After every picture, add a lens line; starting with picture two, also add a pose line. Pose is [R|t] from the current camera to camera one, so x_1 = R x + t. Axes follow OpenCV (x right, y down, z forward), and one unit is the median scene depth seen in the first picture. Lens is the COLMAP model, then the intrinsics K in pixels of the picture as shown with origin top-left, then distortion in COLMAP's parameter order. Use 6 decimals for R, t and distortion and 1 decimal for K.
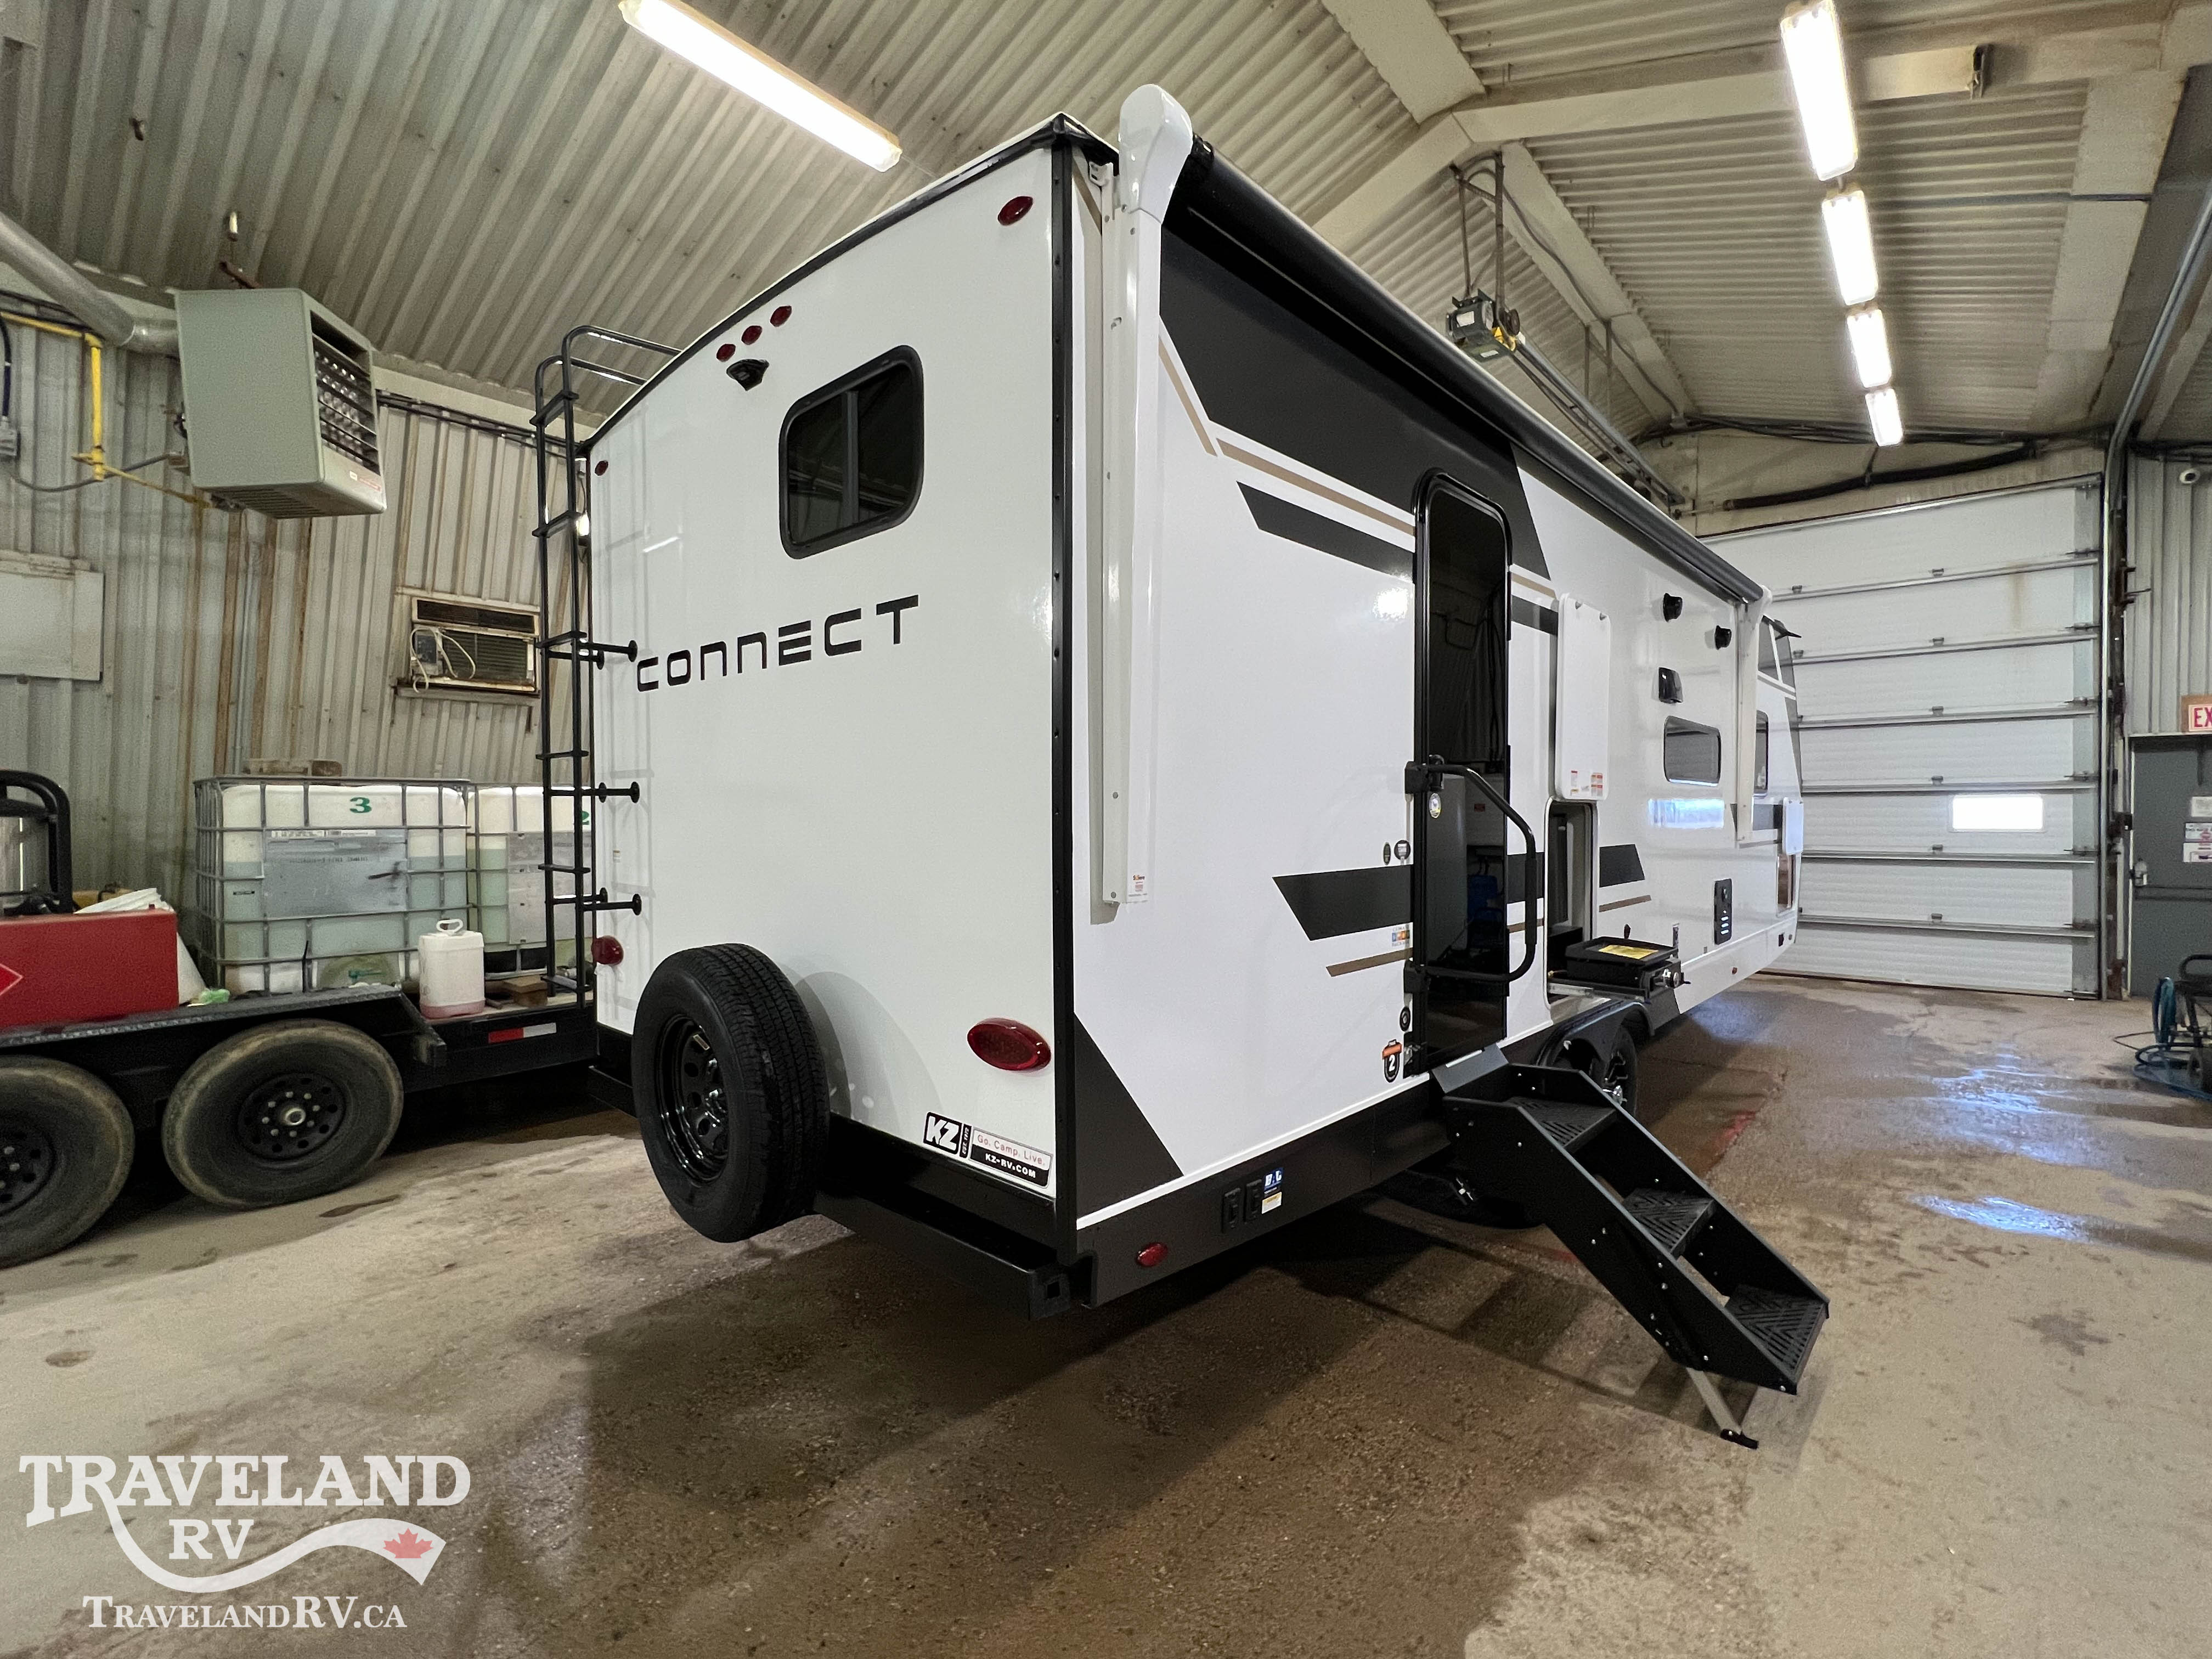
lens RADIAL K [[996.3, 0, 1107.3], [0, 996.3, 824.8], [0, 0, 1]] dist [-0.000866, -0.000006]
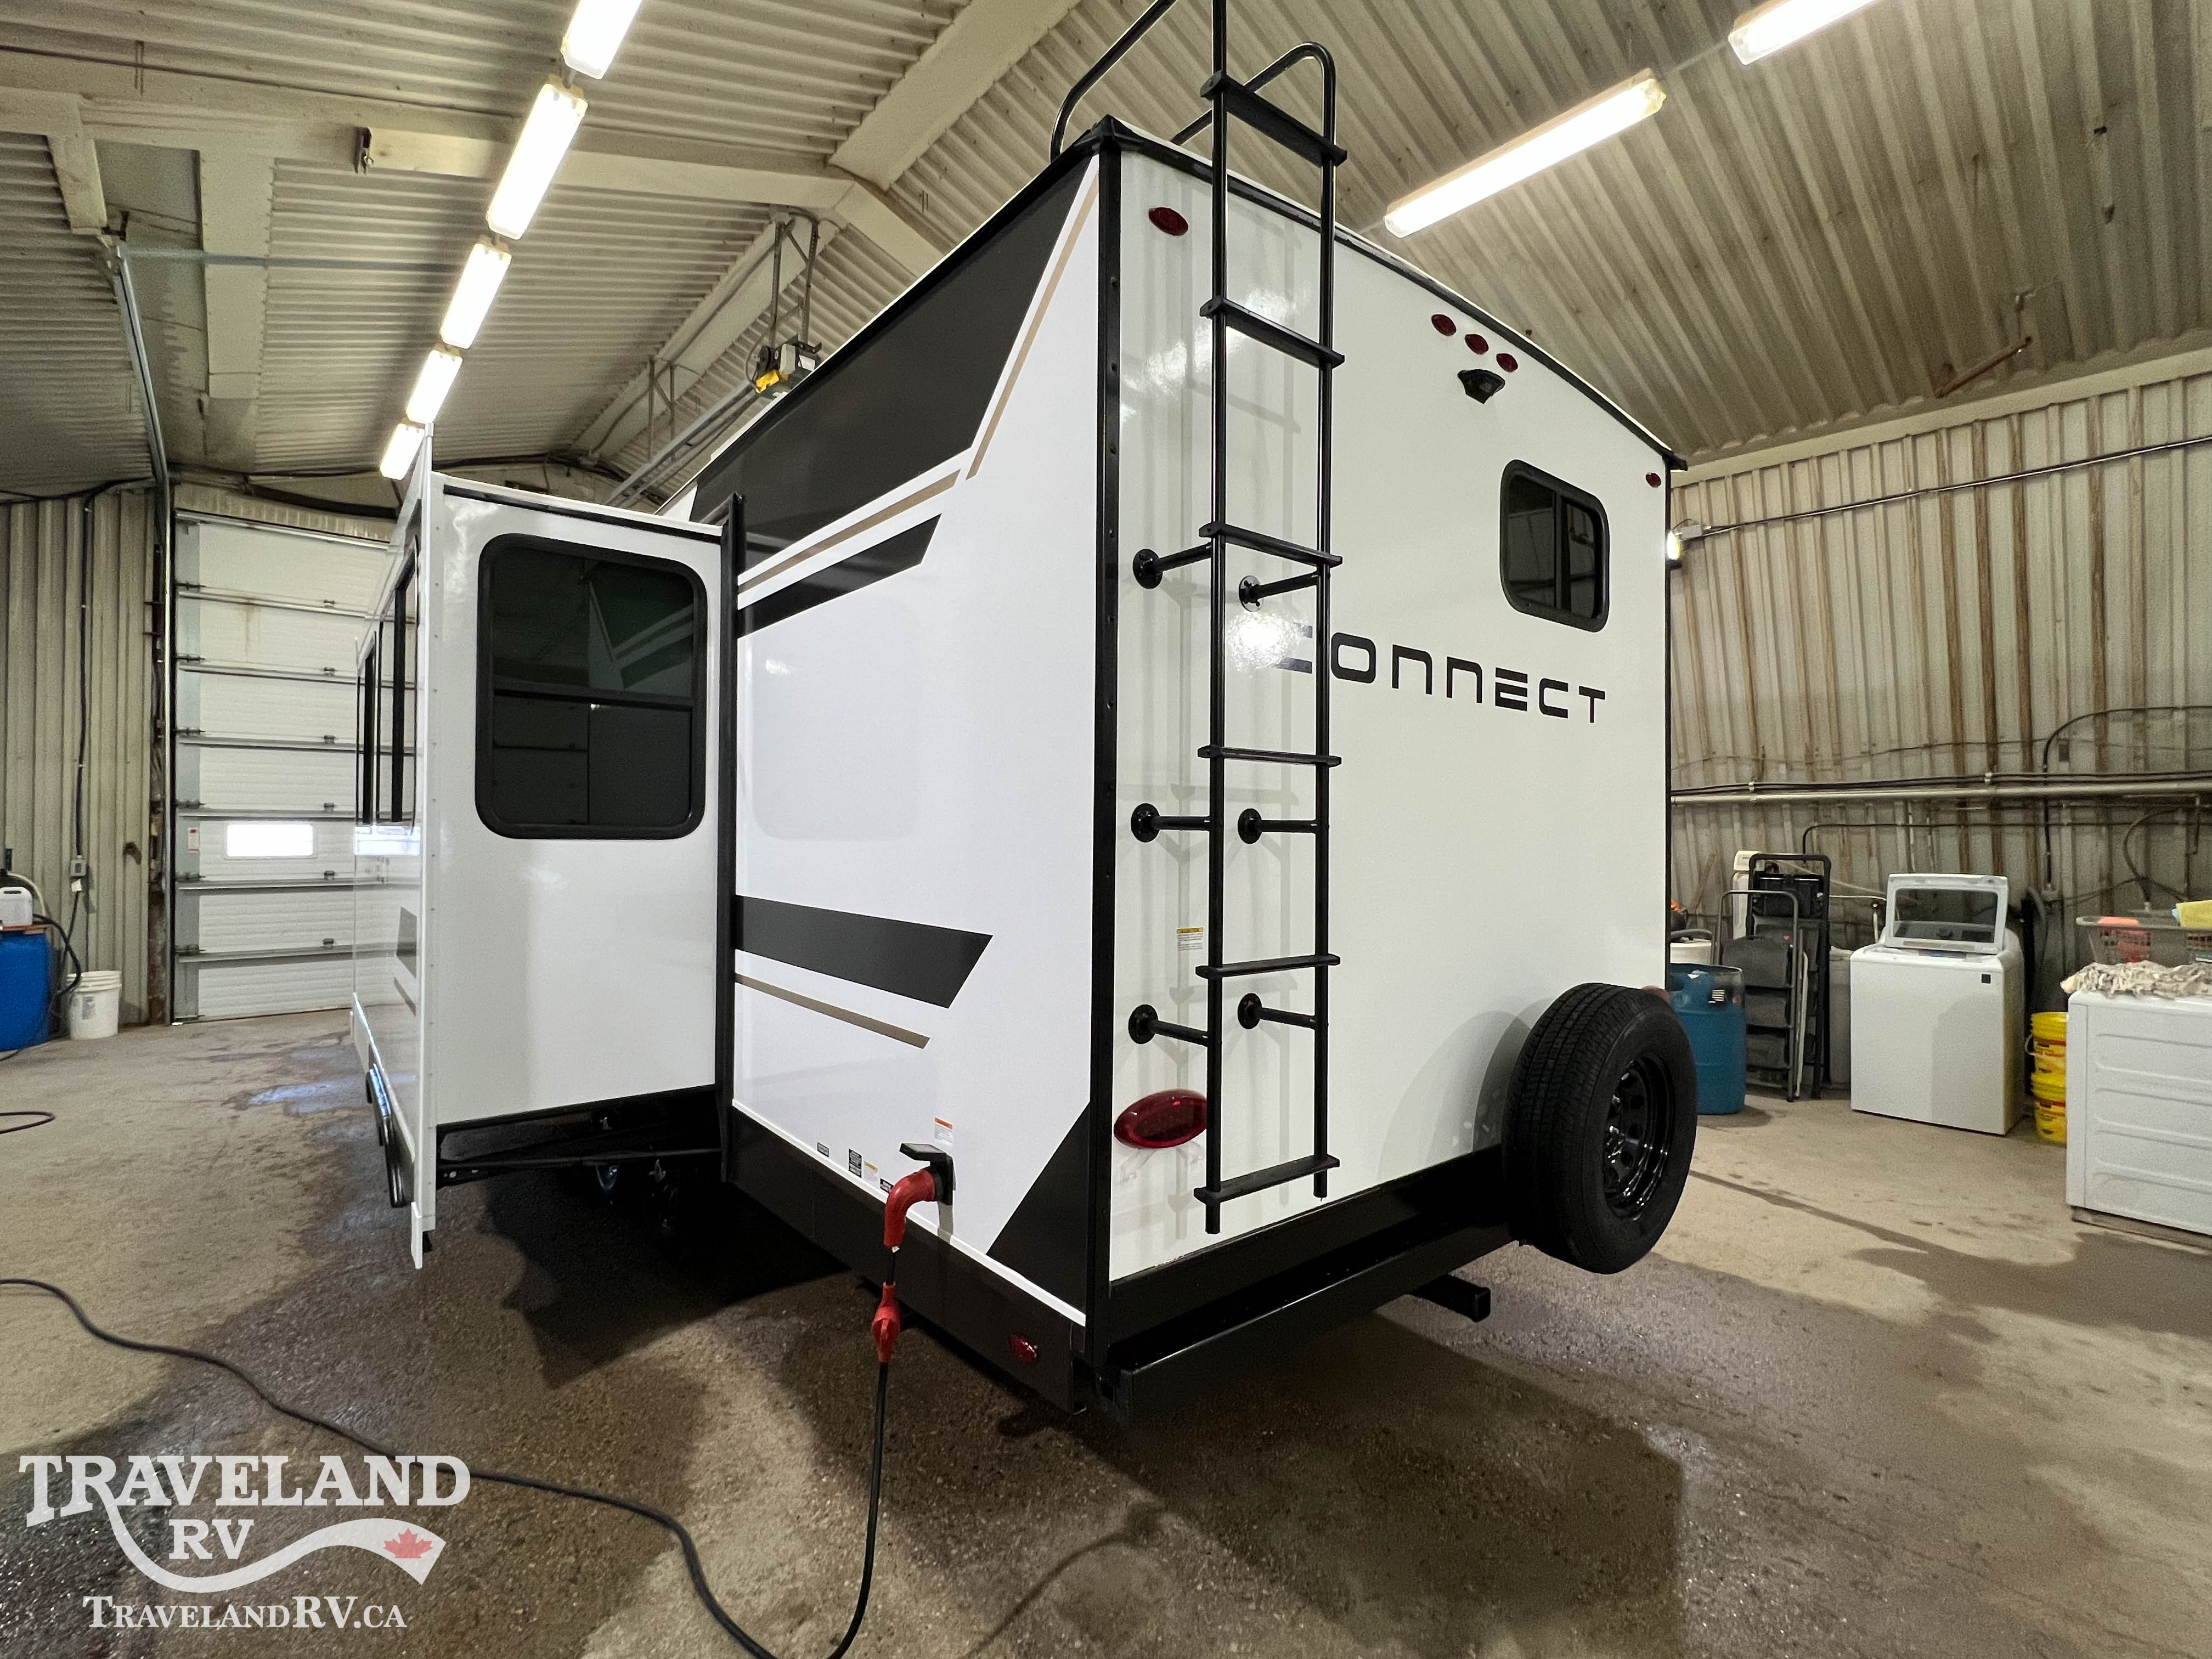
lens RADIAL K [[996.3, 0, 1112.2], [0, 996.3, 822.5], [0, 0, 1]] dist [-0.000866, -0.000006]
pose [[0.151686, 0.022025, 0.988183, -1.357369], [0.005246, 0.999720, -0.023087, -0.024880], [-0.988415, 0.008686, 0.151528, 1.231446]]
